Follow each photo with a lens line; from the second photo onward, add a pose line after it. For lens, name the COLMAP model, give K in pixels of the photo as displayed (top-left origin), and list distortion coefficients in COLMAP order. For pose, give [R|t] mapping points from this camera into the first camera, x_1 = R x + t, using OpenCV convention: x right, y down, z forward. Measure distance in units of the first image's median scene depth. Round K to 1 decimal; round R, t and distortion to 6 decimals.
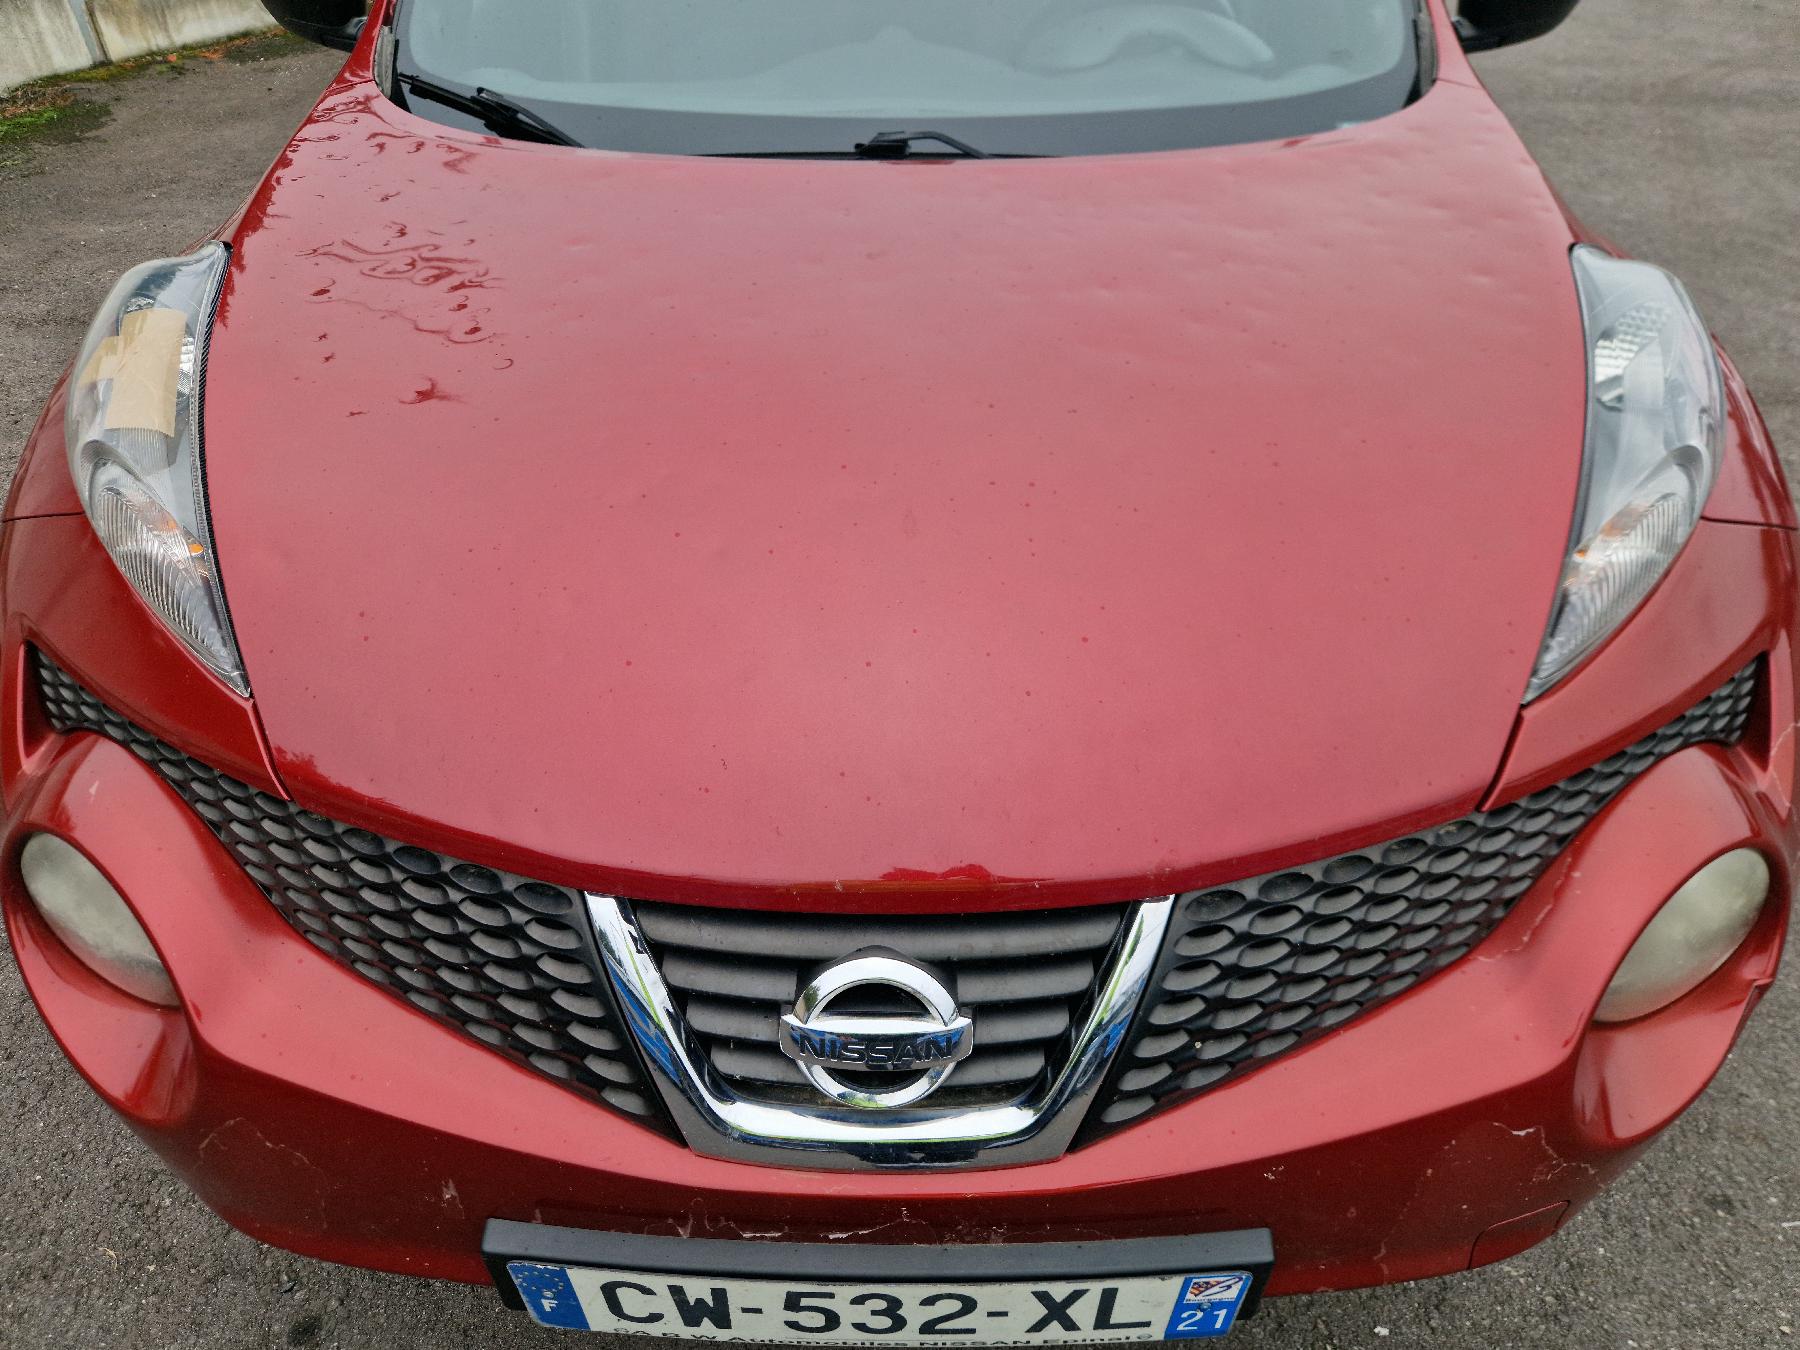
lens RADIAL K [[1209.6, 0, 884.6], [0, 1209.6, 701.6], [0, 0, 1]] dist [0.055916, -0.037801]
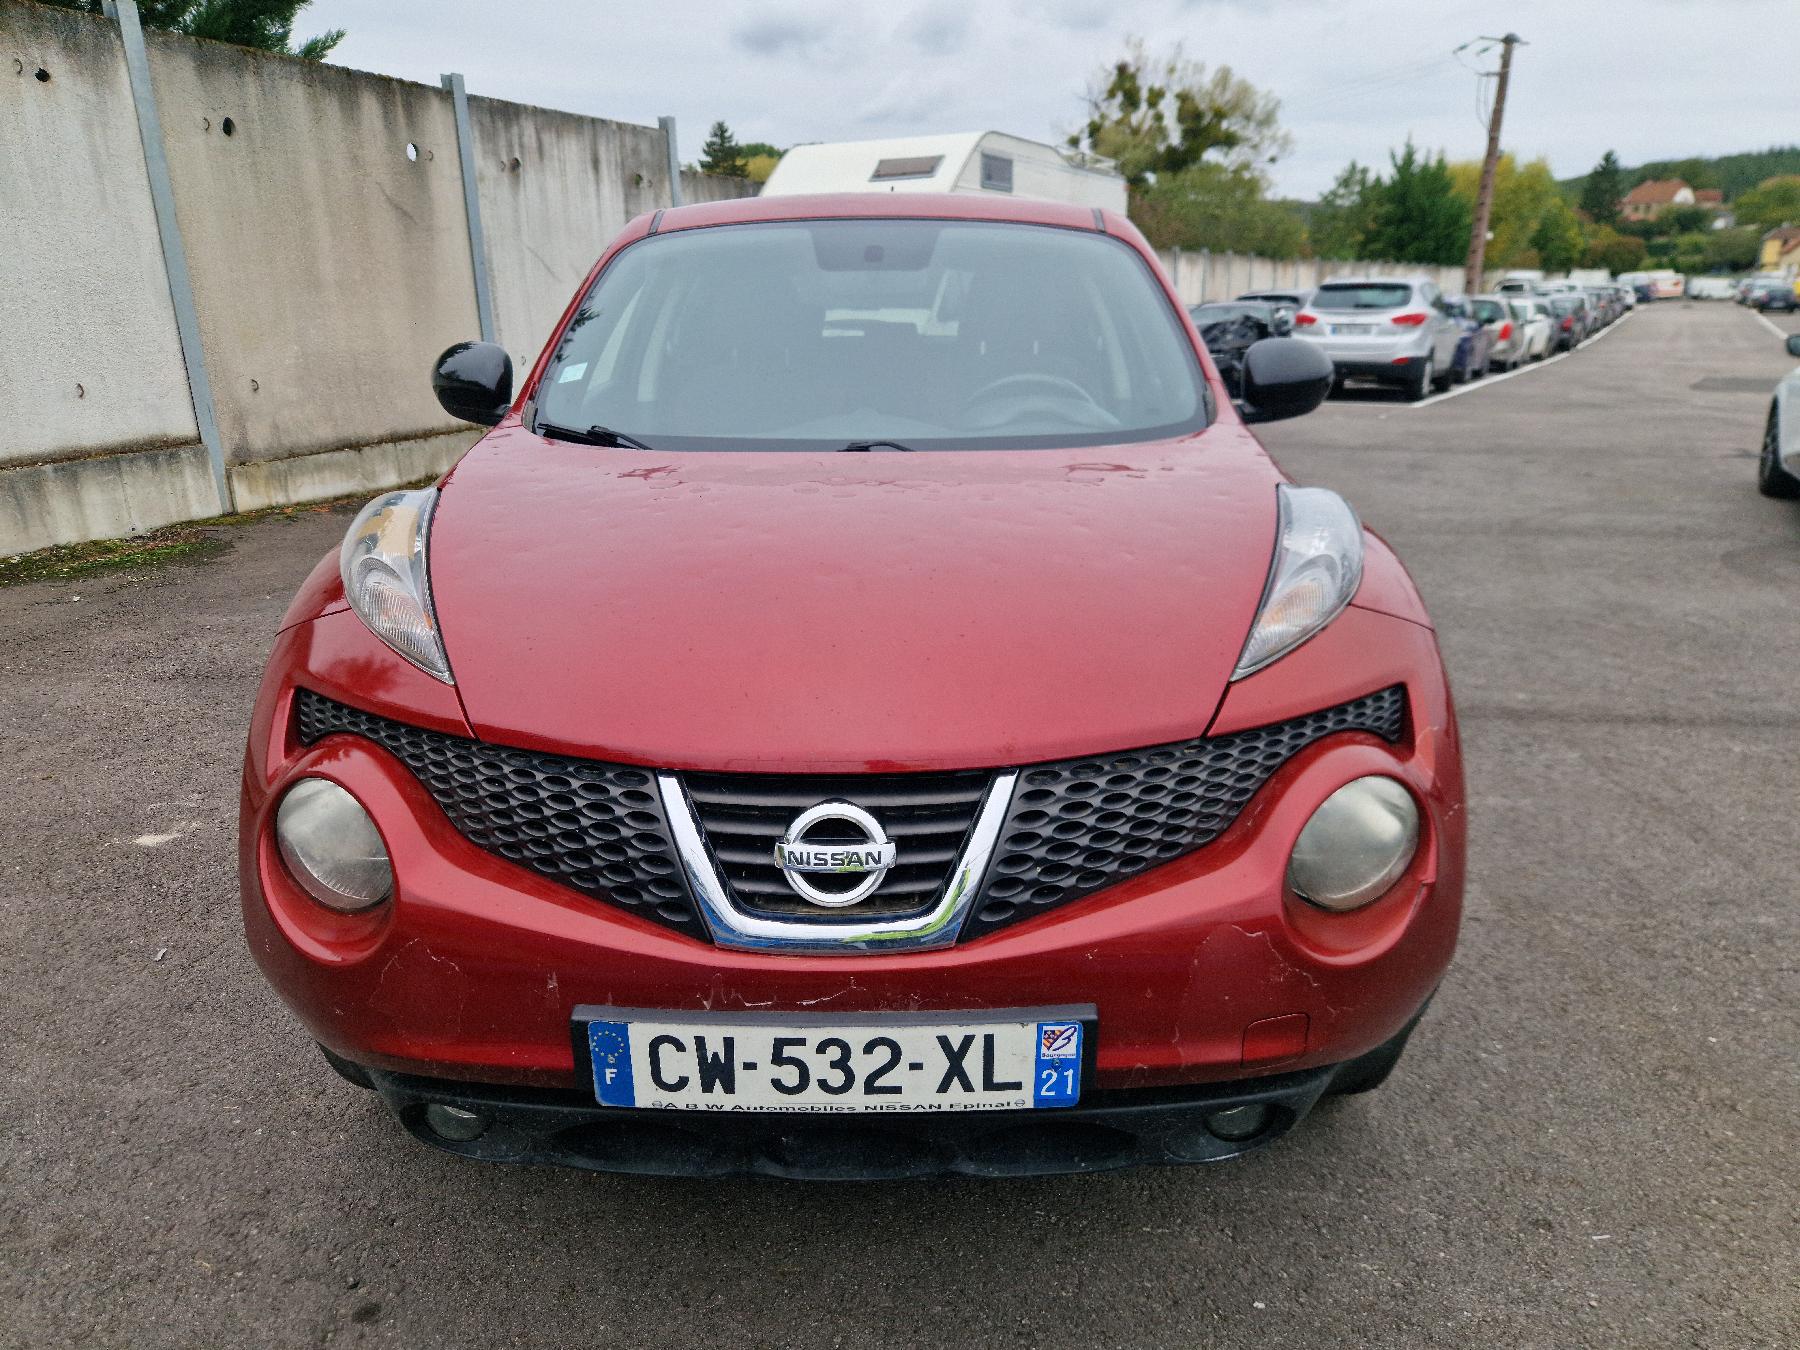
lens RADIAL K [[1209.6, 0, 868.2], [0, 1209.6, 726.0], [0, 0, 1]] dist [0.055916, -0.037801]
pose [[0.999974, 0.001123, -0.007085, 0.026978], [-0.003406, 0.943539, -0.331243, 0.360967], [0.006313, 0.331258, 0.943519, -0.314784]]
